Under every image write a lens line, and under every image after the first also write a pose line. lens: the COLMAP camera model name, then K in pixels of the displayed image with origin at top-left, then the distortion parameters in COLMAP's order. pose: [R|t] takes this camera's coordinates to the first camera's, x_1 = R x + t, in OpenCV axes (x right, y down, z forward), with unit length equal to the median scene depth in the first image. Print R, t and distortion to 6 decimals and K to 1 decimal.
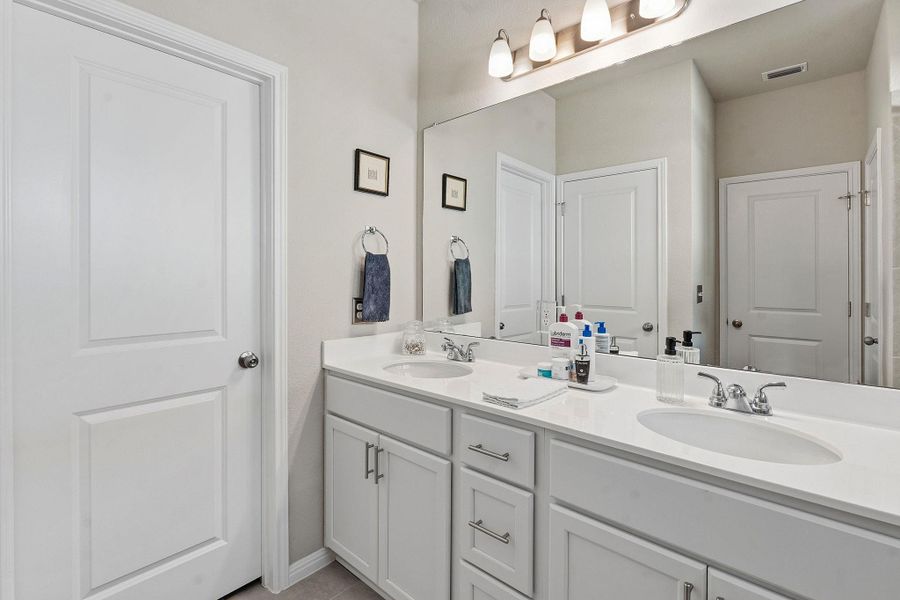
lens RADIAL K [[410.2, 0, 449.8], [0, 410.2, 289.9], [0, 0, 1]] dist [-0.005020, 0.000527]
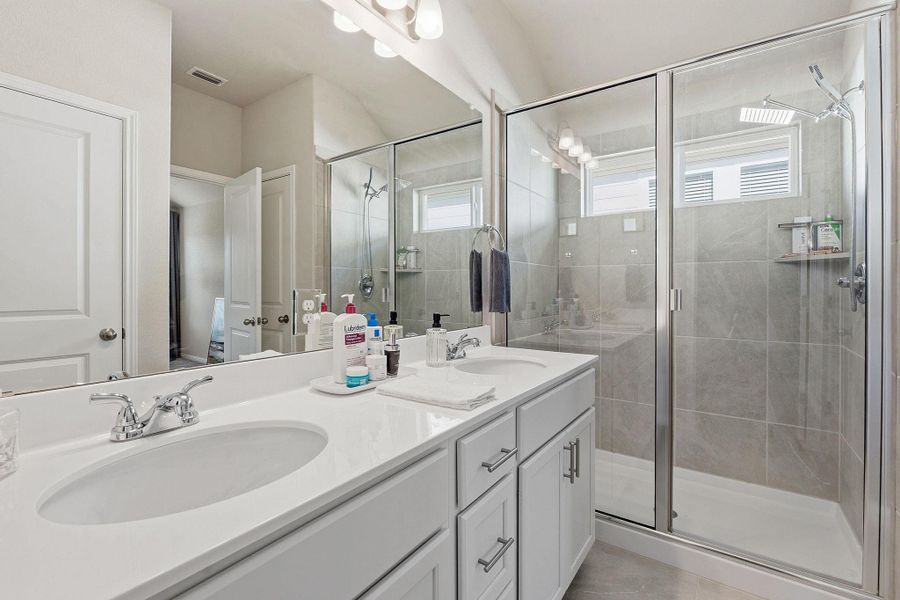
lens RADIAL K [[410.2, 0, 449.8], [0, 410.2, 289.9], [0, 0, 1]] dist [-0.005020, 0.000527]
pose [[-0.126247, -0.011114, 0.991937, -0.566621], [0.017221, 0.999762, 0.013393, 0.025342], [-0.991849, 0.018773, -0.126025, 0.938295]]
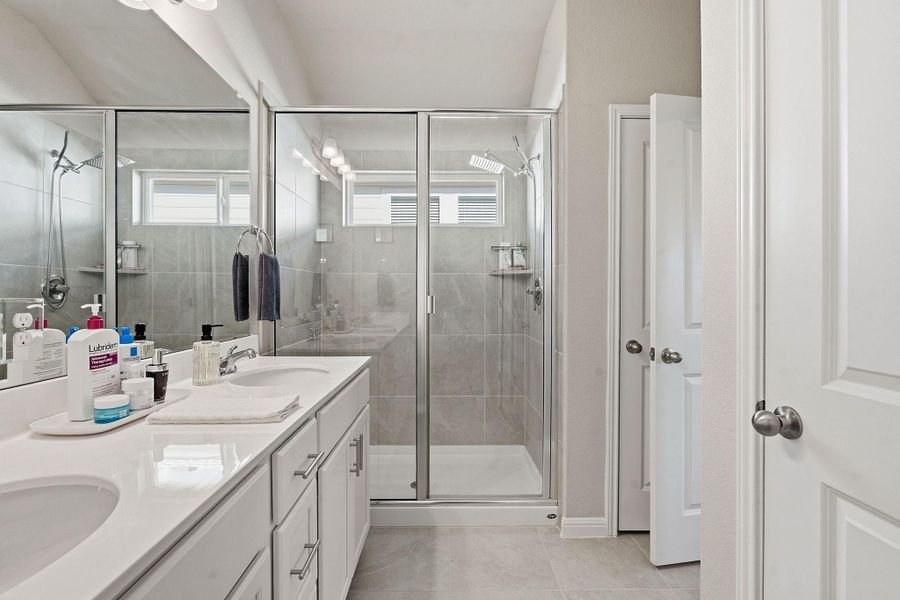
lens RADIAL K [[415.5, 0, 451.4], [0, 415.5, 293.8], [0, 0, 1]] dist [-0.003885, -0.000157]
pose [[-0.685554, -0.009814, 0.727956, -0.574984], [0.006625, 0.999784, 0.019717, 0.016578], [-0.727992, 0.018340, -0.685341, 1.071817]]
